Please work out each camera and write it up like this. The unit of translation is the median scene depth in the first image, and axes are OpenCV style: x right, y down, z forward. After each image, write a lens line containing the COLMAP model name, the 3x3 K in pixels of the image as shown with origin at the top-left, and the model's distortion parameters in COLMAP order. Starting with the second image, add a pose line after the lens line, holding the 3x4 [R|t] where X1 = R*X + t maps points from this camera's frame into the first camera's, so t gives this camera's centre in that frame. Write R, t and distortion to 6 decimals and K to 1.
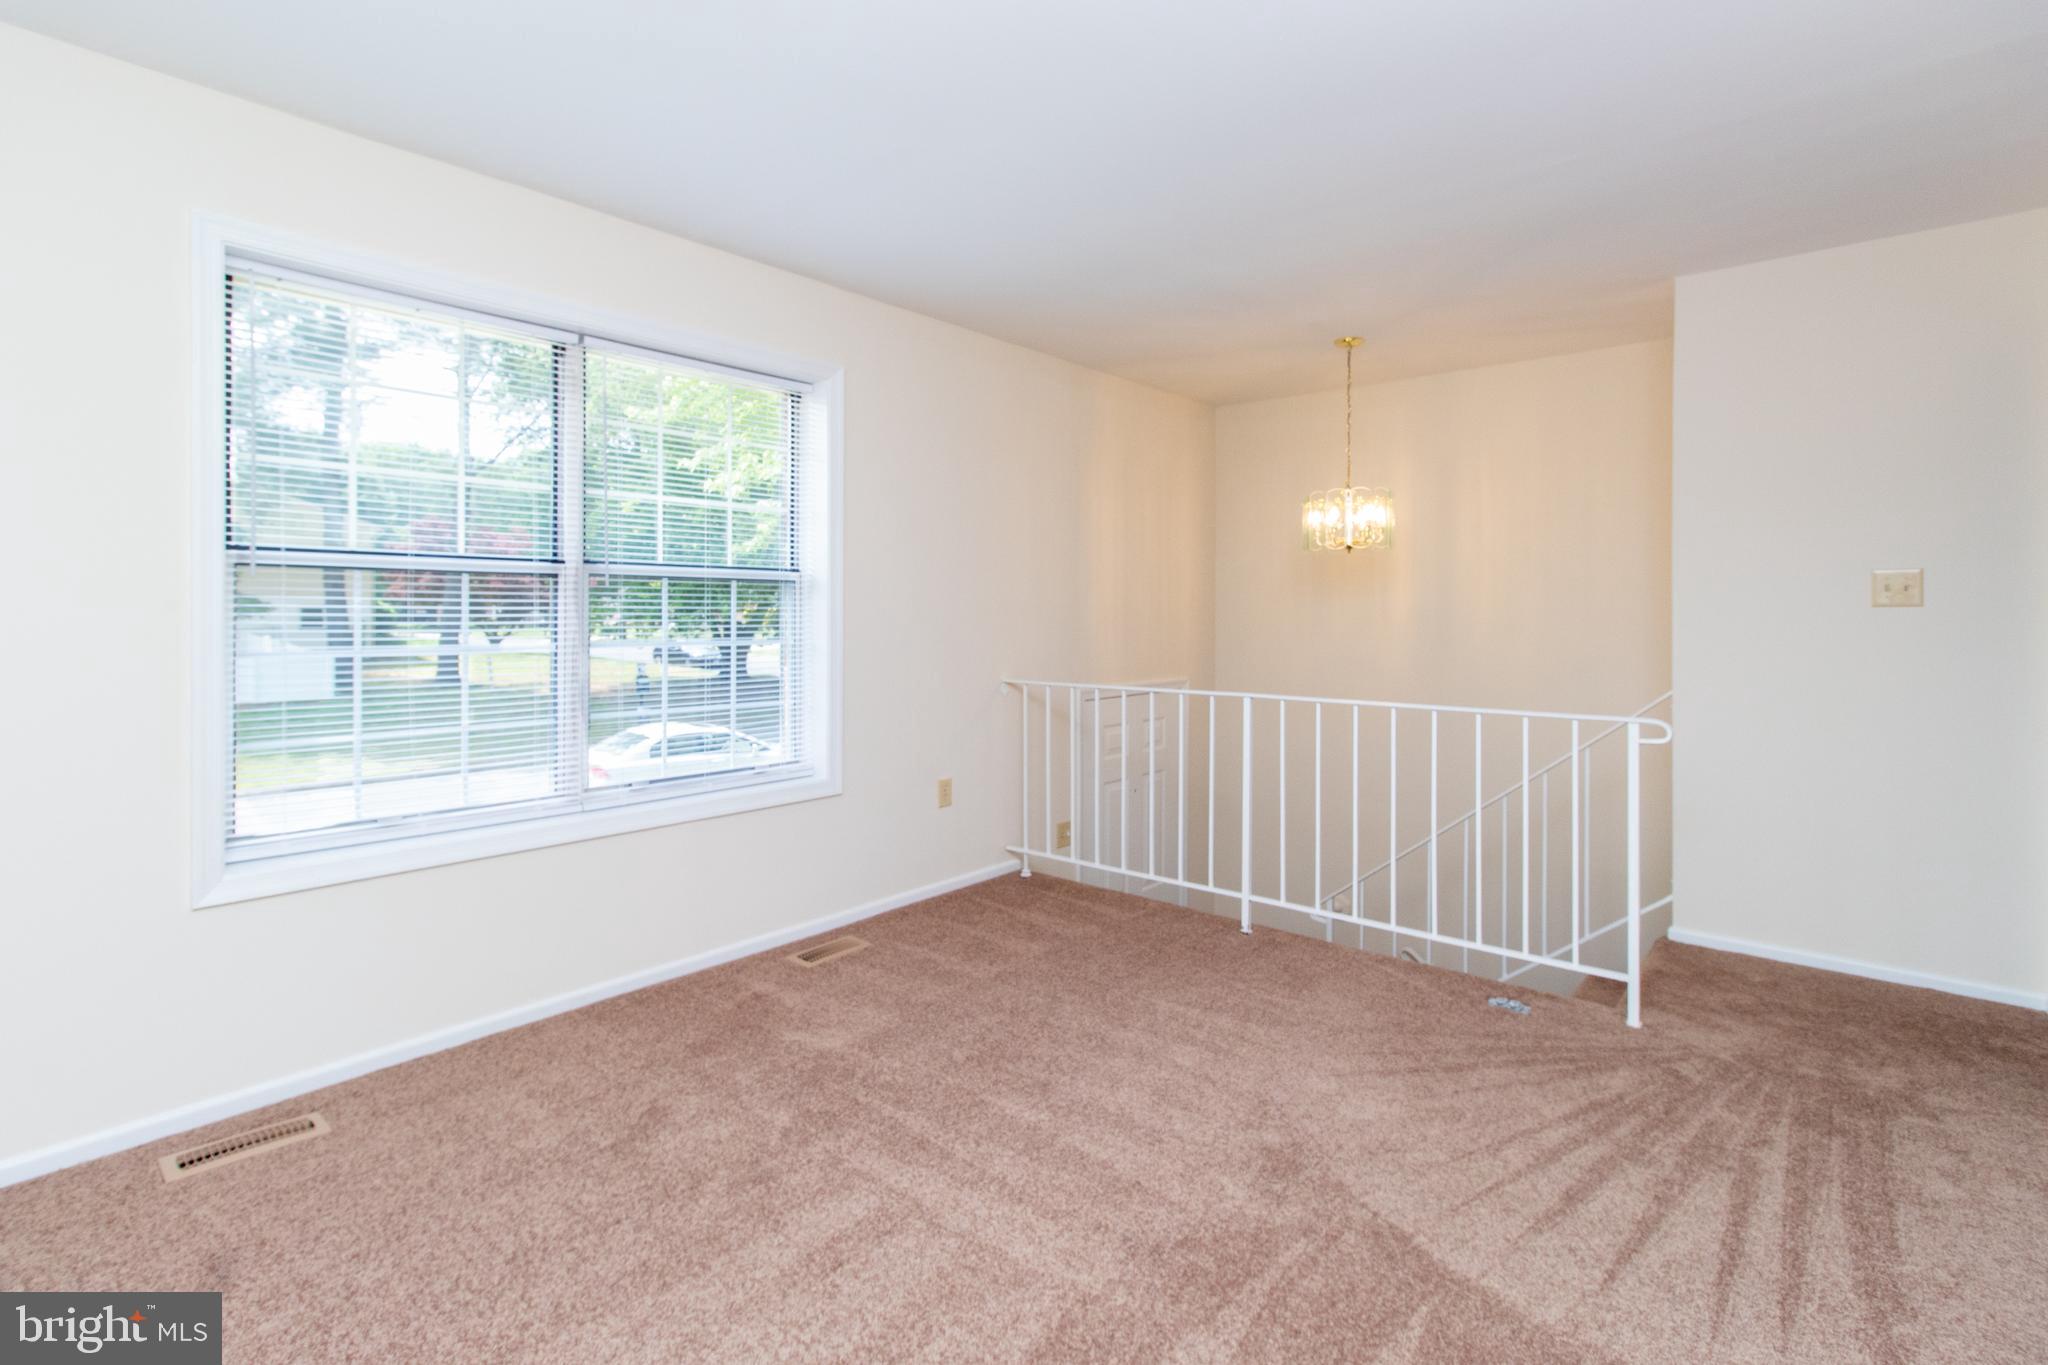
lens RADIAL K [[947.2, 0, 1026.4], [0, 947.2, 633.1], [0, 0, 1]] dist [0.000622, 0.000360]
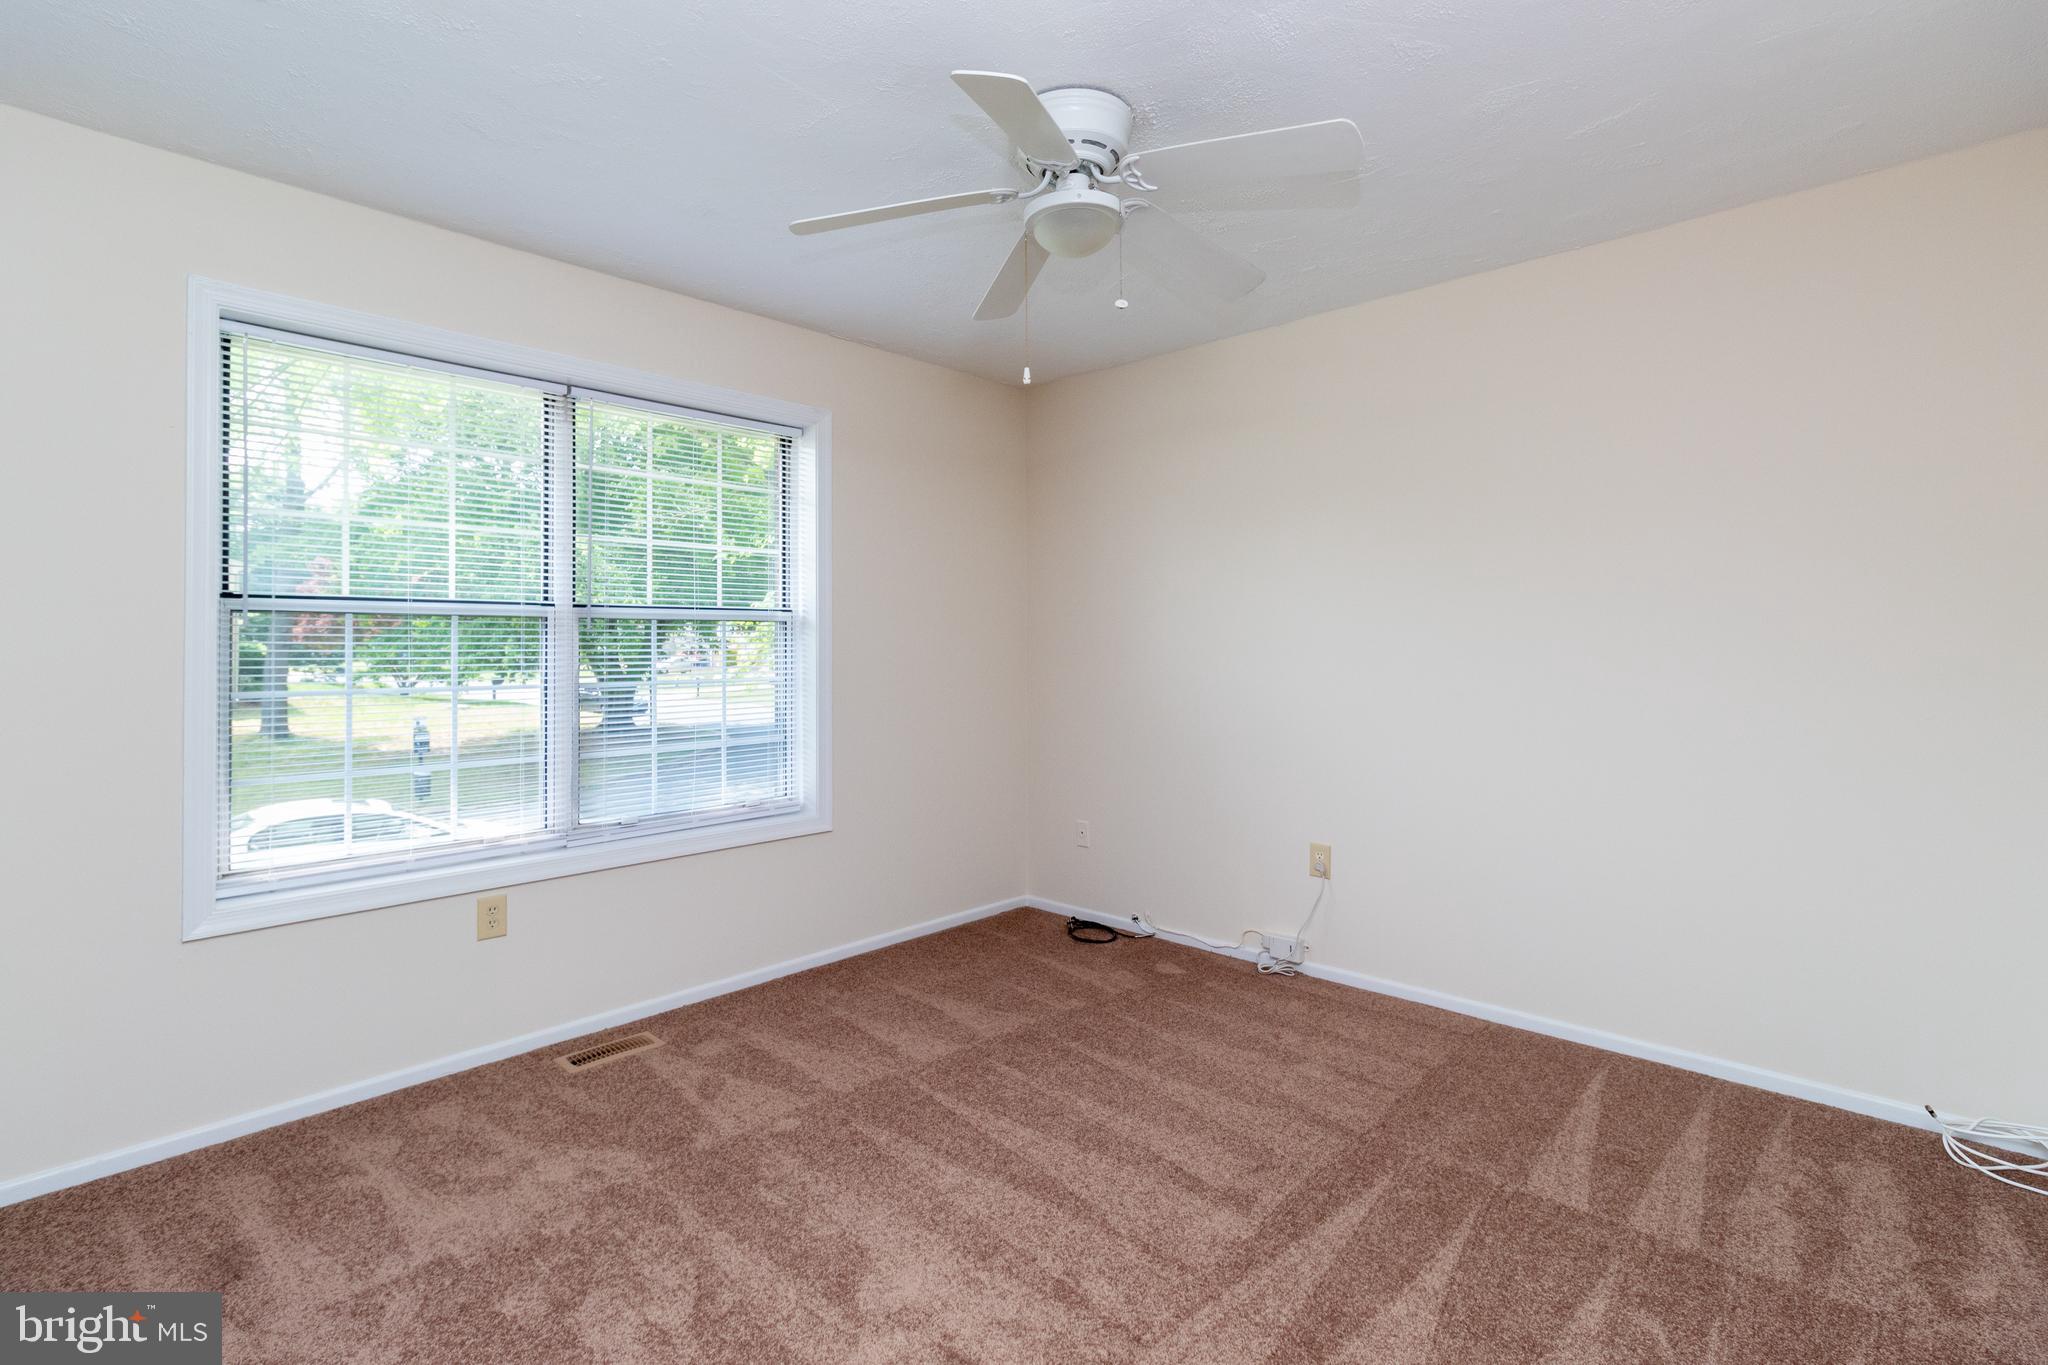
lens RADIAL K [[836.3, 0, 1037.2], [0, 836.3, 655.2], [0, 0, 1]] dist [0.000759, 0.000100]
pose [[0.995067, -0.007522, -0.098915, 0.133233], [0.005857, 0.999836, -0.017115, -0.002652], [0.099028, 0.016451, 0.994949, 0.153707]]
